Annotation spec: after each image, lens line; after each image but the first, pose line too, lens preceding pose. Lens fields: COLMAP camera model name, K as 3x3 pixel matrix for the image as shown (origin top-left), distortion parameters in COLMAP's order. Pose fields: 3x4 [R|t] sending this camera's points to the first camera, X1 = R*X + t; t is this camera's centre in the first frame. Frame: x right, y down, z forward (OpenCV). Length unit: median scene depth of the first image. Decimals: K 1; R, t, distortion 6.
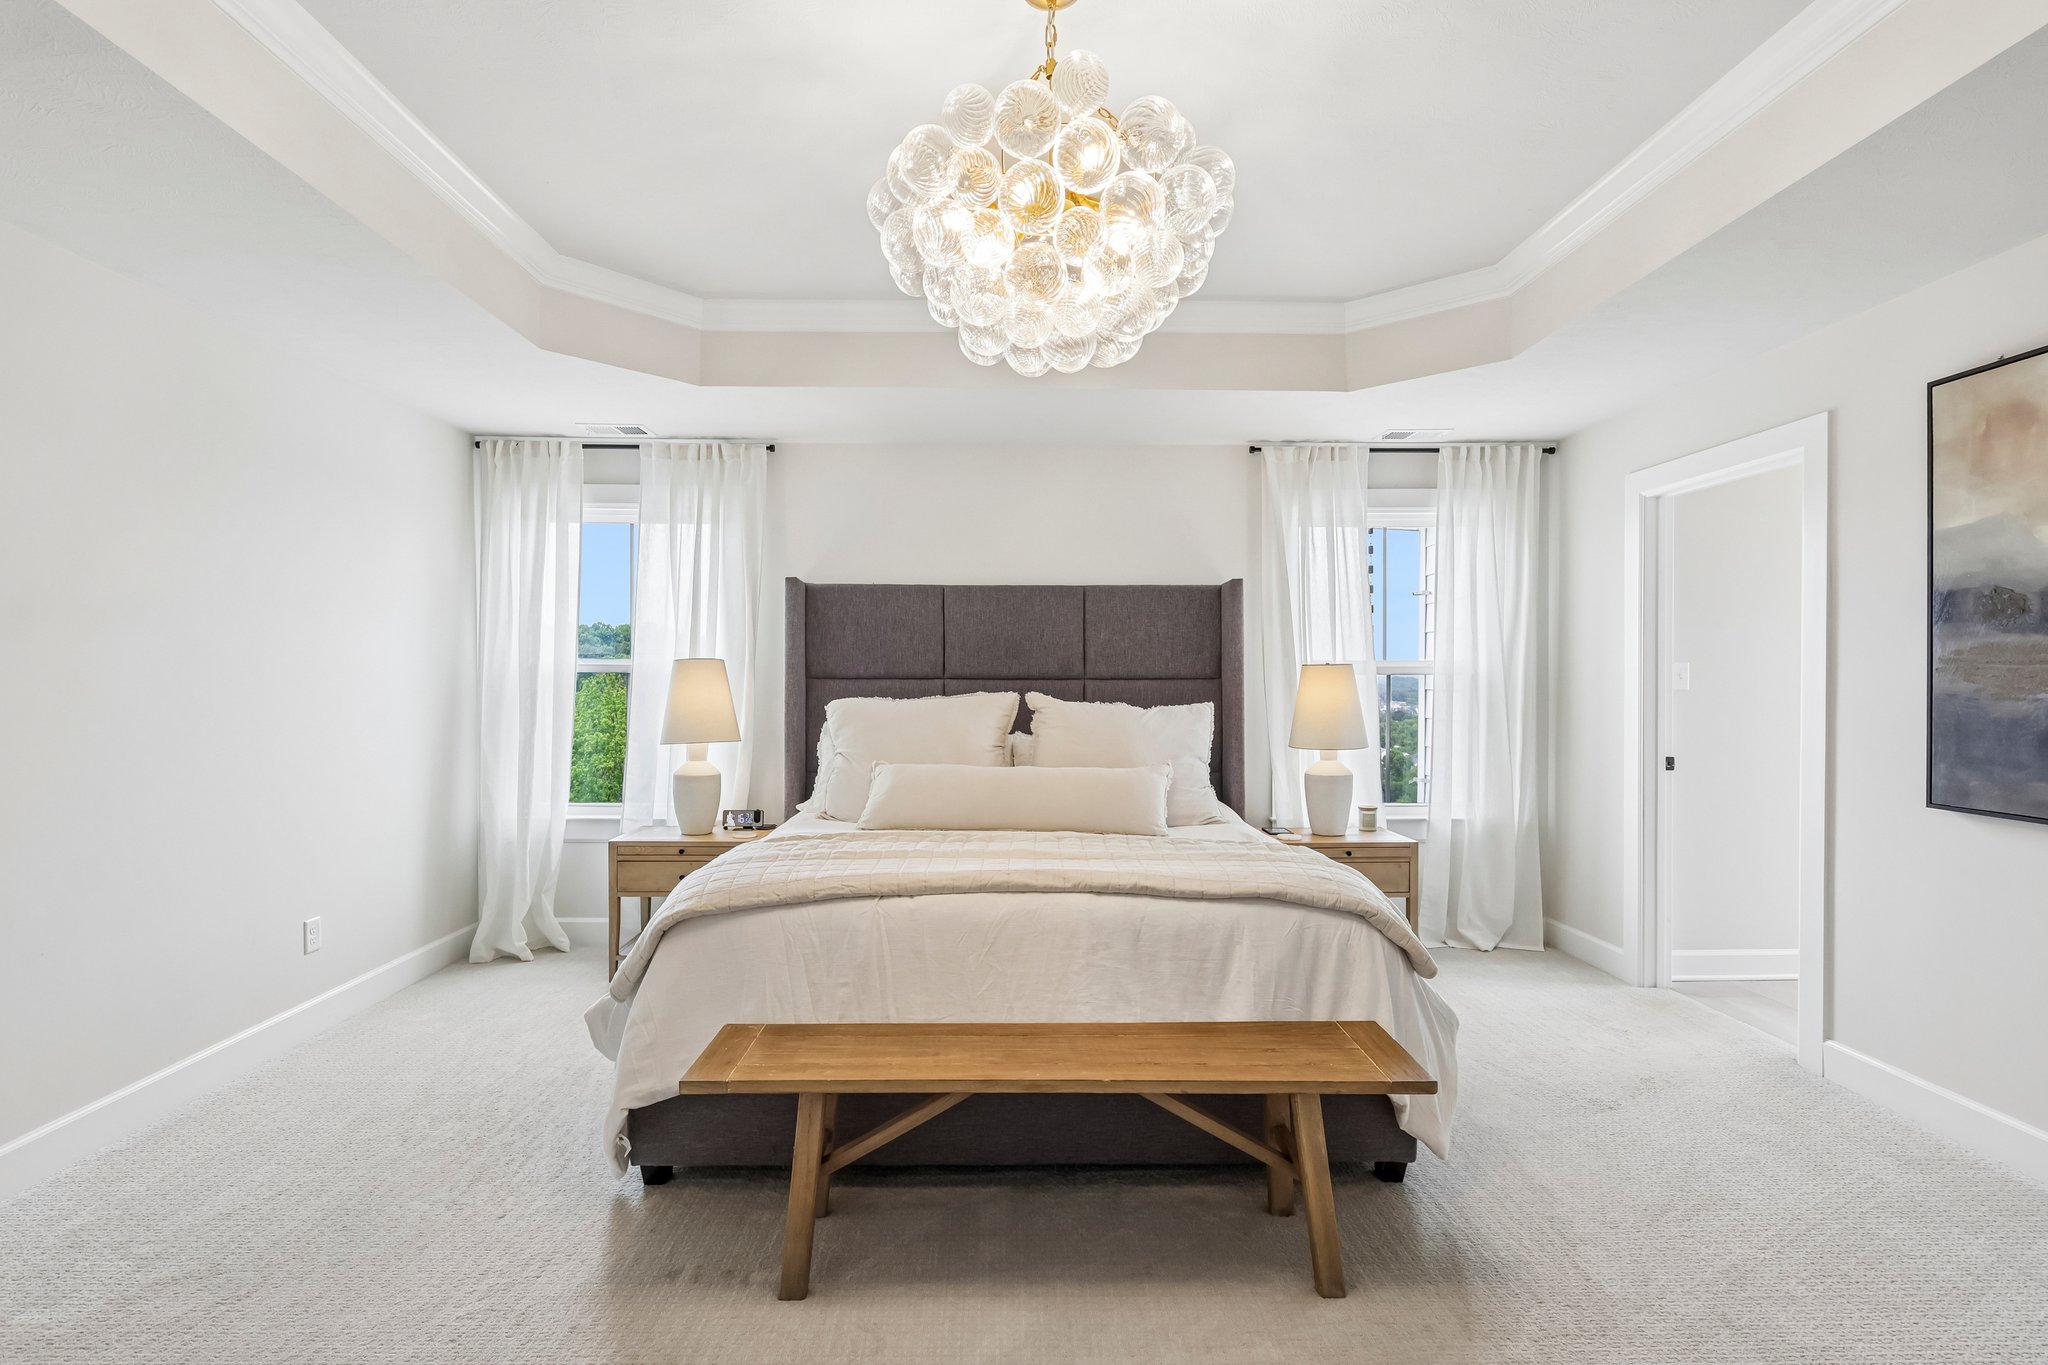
lens RADIAL K [[952.0, 0, 1022.6], [0, 952.0, 684.1], [0, 0, 1]] dist [-0.004161, 0.001083]
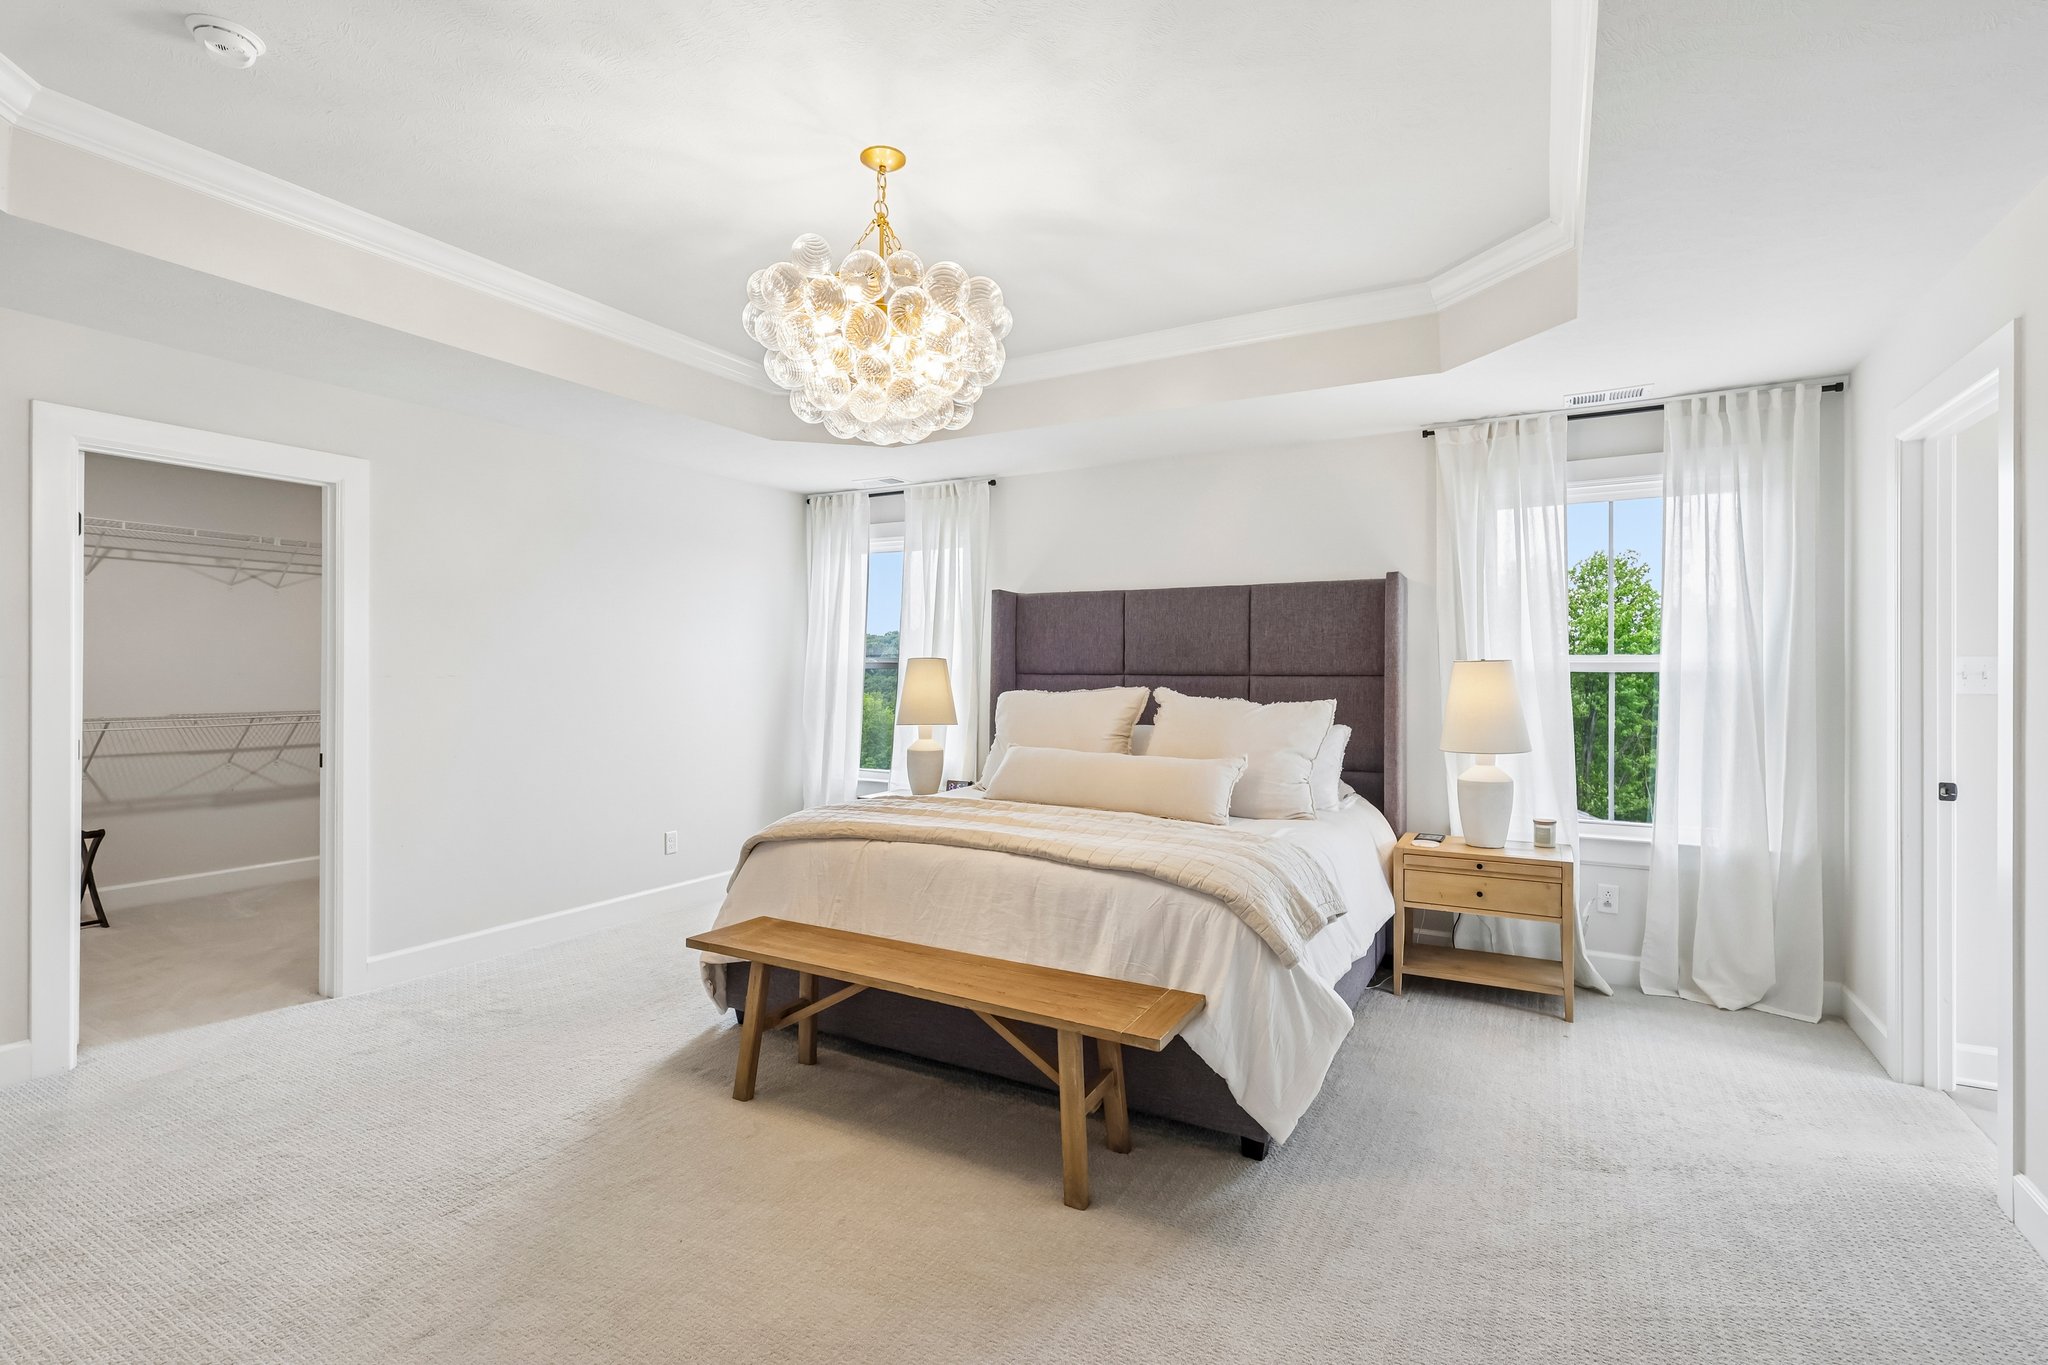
lens RADIAL K [[952.0, 0, 1010.5], [0, 952.0, 668.3], [0, 0, 1]] dist [-0.004161, 0.001083]
pose [[0.858779, 0.000967, -0.512346, 0.394008], [-0.005977, 0.999949, -0.008130, -0.003159], [0.512312, 0.010044, 0.858741, -0.022424]]
